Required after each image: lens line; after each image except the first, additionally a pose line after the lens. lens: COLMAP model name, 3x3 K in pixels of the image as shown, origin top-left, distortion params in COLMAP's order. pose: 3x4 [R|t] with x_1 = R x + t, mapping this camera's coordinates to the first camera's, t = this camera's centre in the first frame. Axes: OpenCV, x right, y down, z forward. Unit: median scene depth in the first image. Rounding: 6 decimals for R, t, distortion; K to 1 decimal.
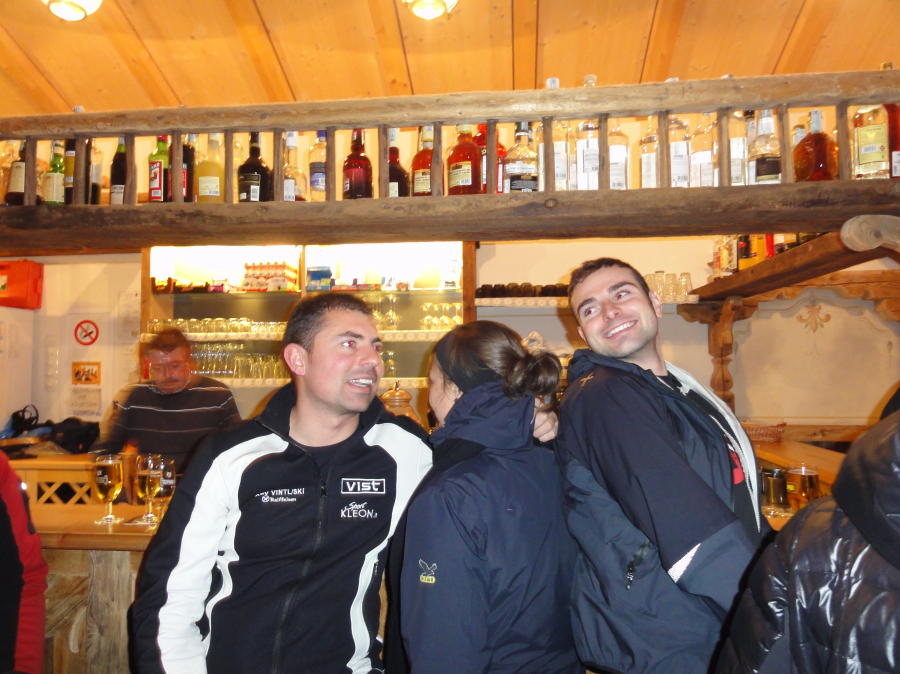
lens RADIAL K [[636.8, 0, 450.5], [0, 636.8, 336.5], [0, 0, 1]] dist [0.004599, 0.007155]
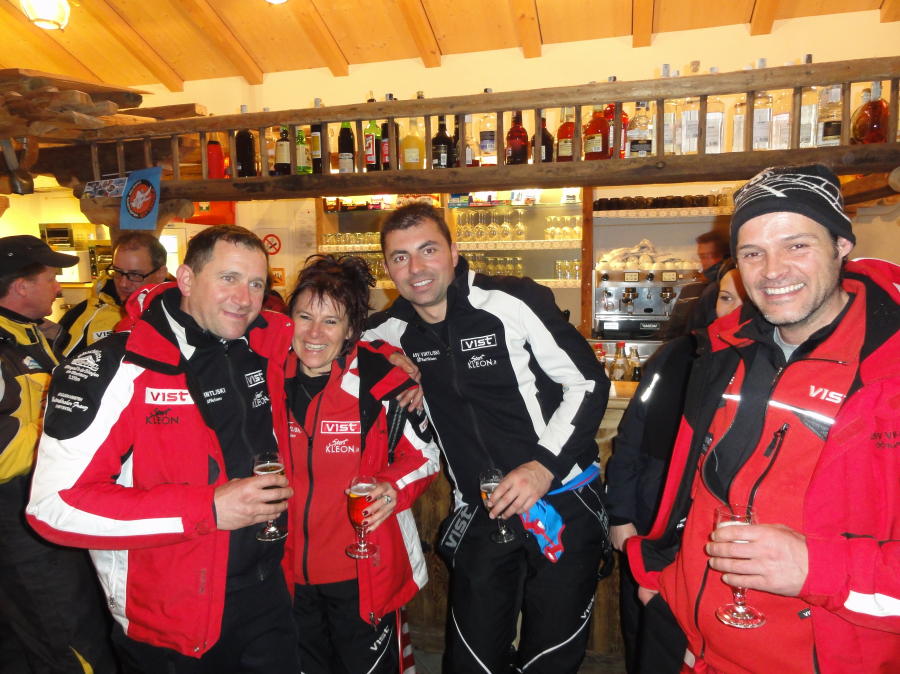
lens RADIAL K [[636.8, 0, 452.9], [0, 636.8, 334.6], [0, 0, 1]] dist [0.004599, 0.007155]
pose [[0.987296, 0.006006, -0.158777, -0.058697], [0.020585, 0.986029, 0.165298, -0.072512], [0.157551, -0.166467, 0.973379, -0.429515]]
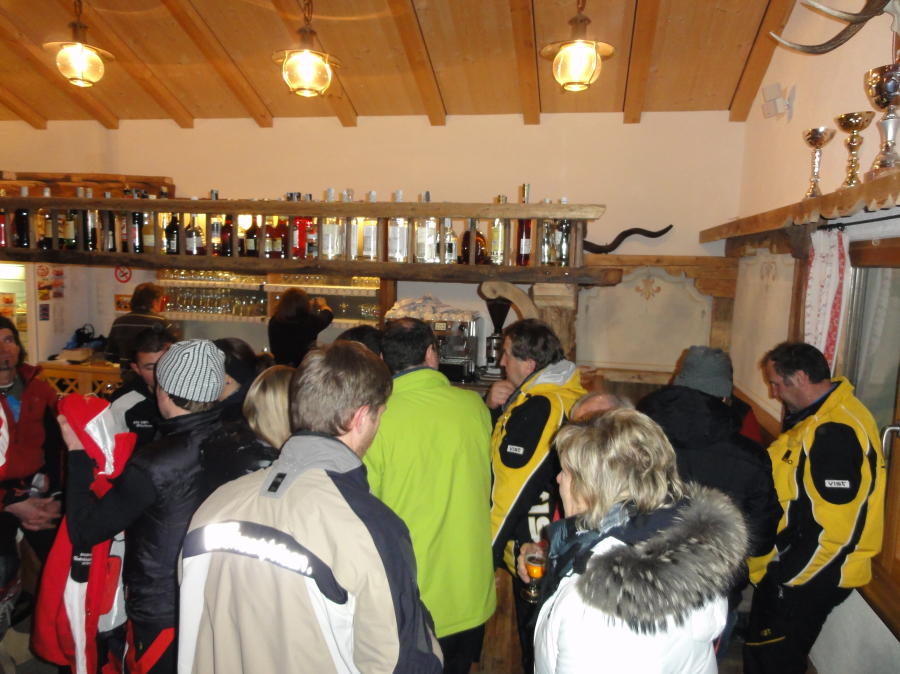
lens RADIAL K [[636.8, 0, 449.1], [0, 636.8, 335.1], [0, 0, 1]] dist [0.004599, 0.007155]
pose [[0.993452, 0.048914, -0.103251, 0.640476], [-0.031301, 0.985667, 0.165776, -0.289380], [0.109879, -0.161458, 0.980743, -0.682613]]
